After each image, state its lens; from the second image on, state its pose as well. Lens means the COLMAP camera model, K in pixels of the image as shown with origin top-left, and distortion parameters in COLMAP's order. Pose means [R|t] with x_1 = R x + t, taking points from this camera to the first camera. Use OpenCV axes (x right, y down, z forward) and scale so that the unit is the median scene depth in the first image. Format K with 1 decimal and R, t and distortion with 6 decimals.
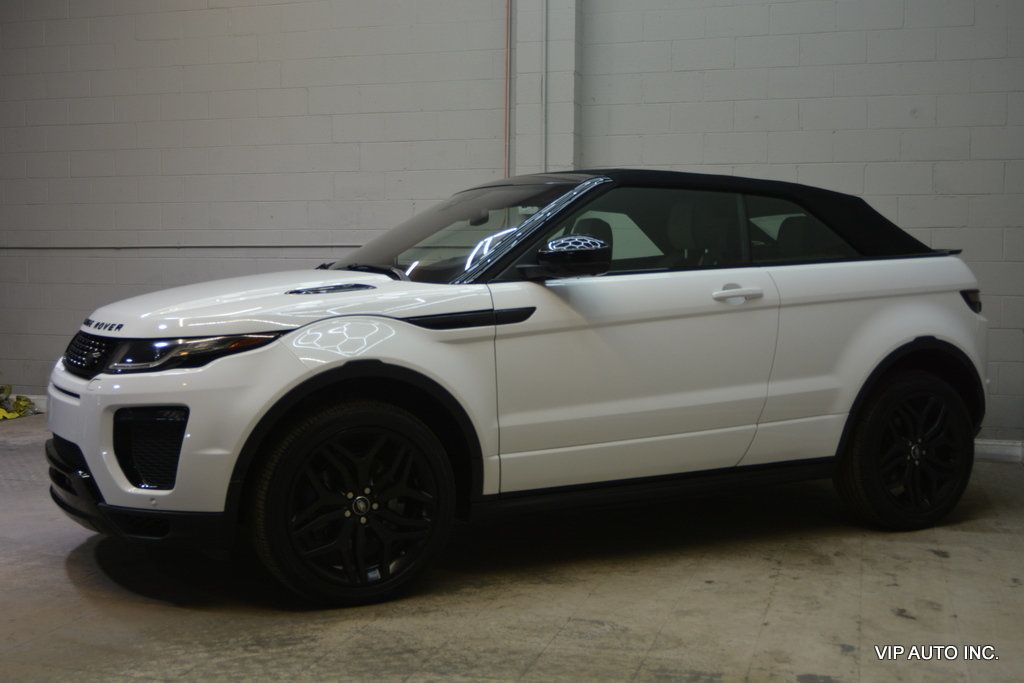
lens RADIAL K [[1172.2, 0, 508.4], [0, 1172.2, 344.0], [0, 0, 1]] dist [-0.025079, 0.000000]
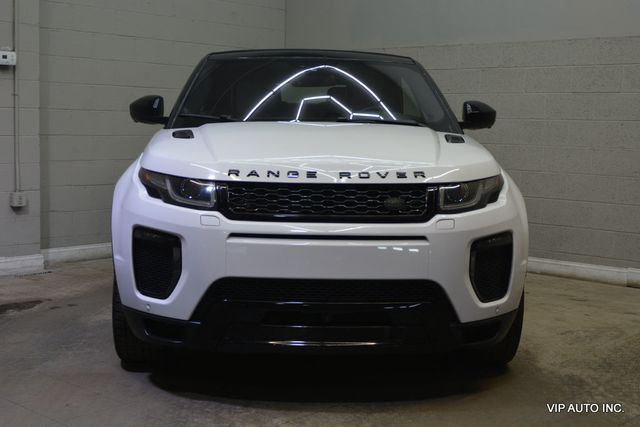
lens RADIAL K [[914.3, 0, 315.8], [0, 914.3, 215.6], [0, 0, 1]] dist [0.012380, 0.000000]
pose [[0.423775, -0.087183, 0.901562, -1.193080], [0.043595, 0.996167, 0.075839, -0.046664], [-0.904718, 0.007165, 0.425951, 0.715478]]
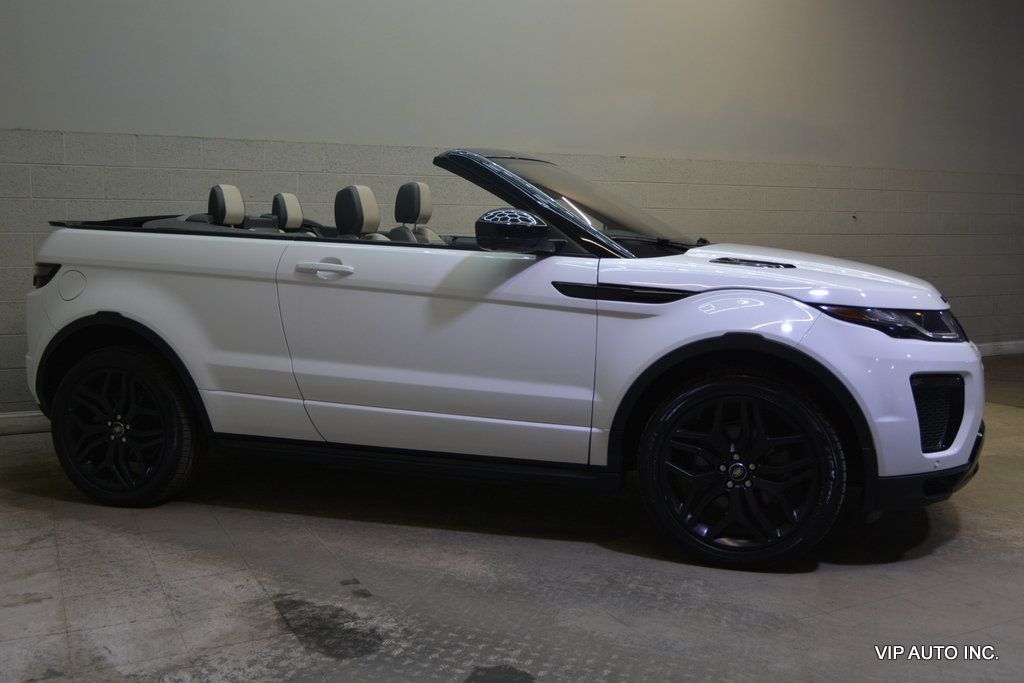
lens RADIAL K [[996.1, 0, 510.1], [0, 996.1, 342.1], [0, 0, 1]] dist [-0.016791, 0.000000]
pose [[-0.714375, -0.075215, 0.695709, -0.772880], [0.045848, 0.987039, 0.153790, -0.144503], [-0.698259, 0.141761, -0.701668, 2.090163]]
